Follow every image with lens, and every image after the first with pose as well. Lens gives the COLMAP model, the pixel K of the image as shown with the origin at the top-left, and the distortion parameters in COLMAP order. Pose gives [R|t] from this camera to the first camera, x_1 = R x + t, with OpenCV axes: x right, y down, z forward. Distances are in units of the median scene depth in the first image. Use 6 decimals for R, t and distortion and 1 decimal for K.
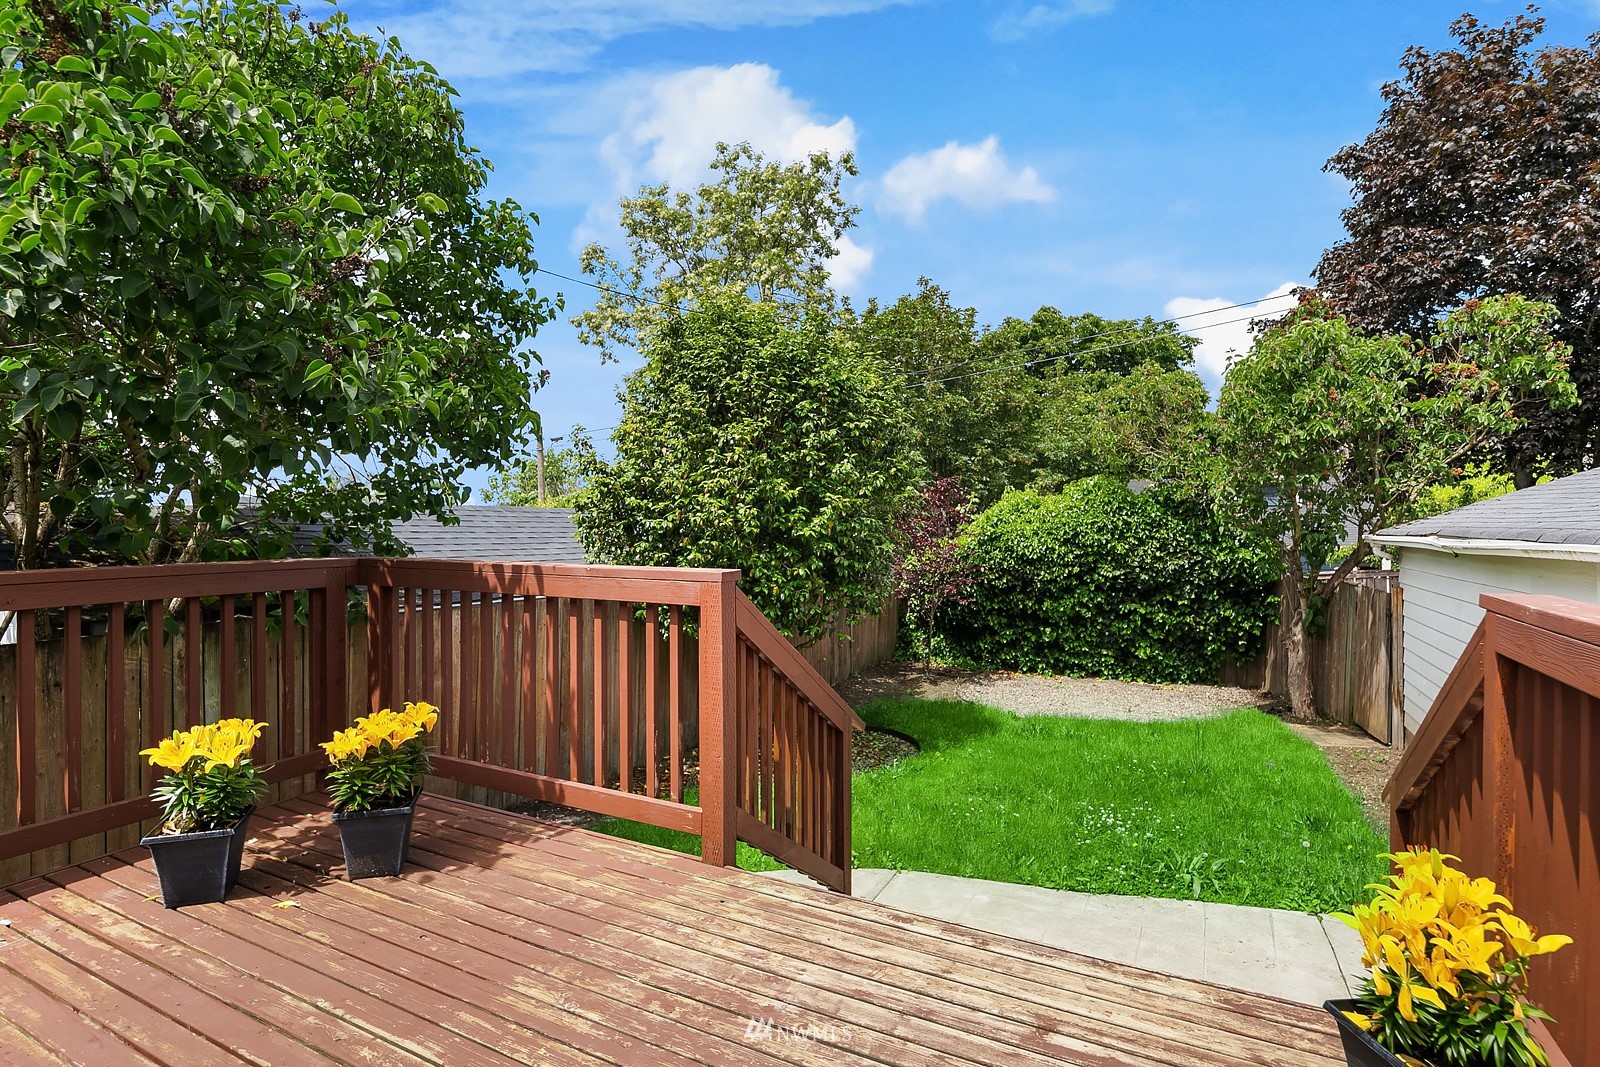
lens RADIAL K [[773.2, 0, 802.5], [0, 773.2, 533.1], [0, 0, 1]] dist [0.004487, -0.001883]
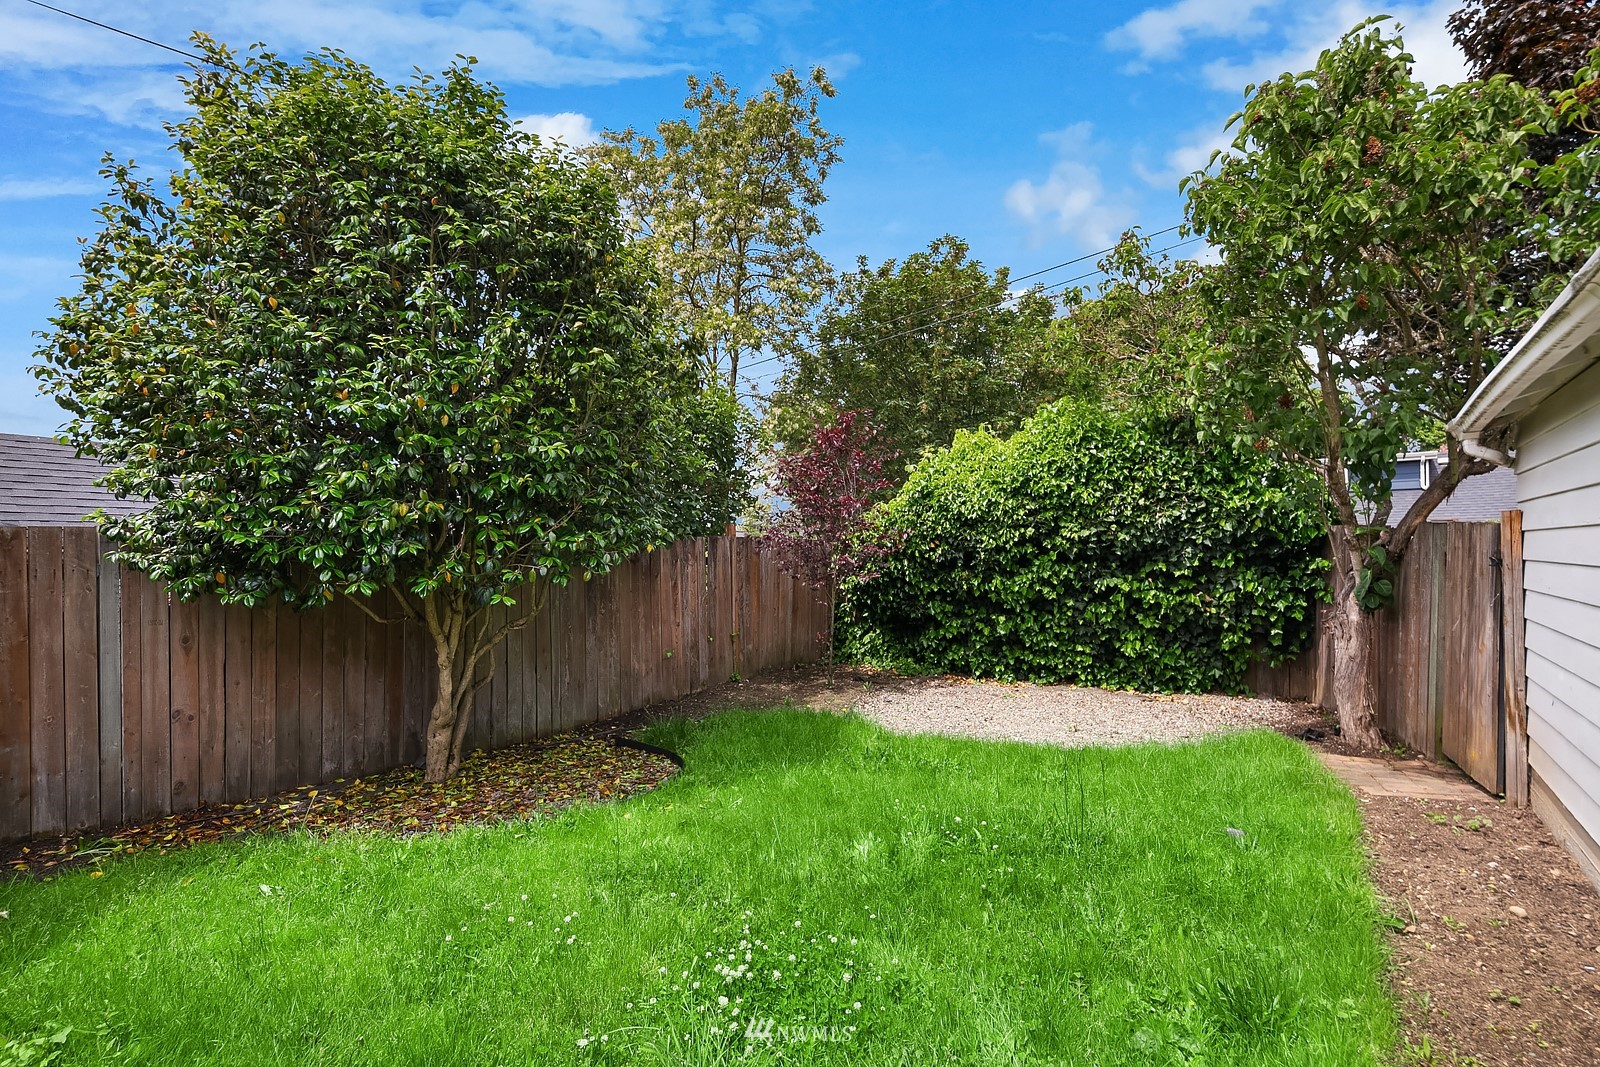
lens RADIAL K [[773.2, 0, 794.7], [0, 773.2, 559.7], [0, 0, 1]] dist [0.004487, -0.001883]
pose [[0.991745, -0.013543, -0.127507, 0.231157], [0.014892, 0.999843, 0.009634, 0.063669], [0.127357, -0.011453, 0.991791, 0.271477]]
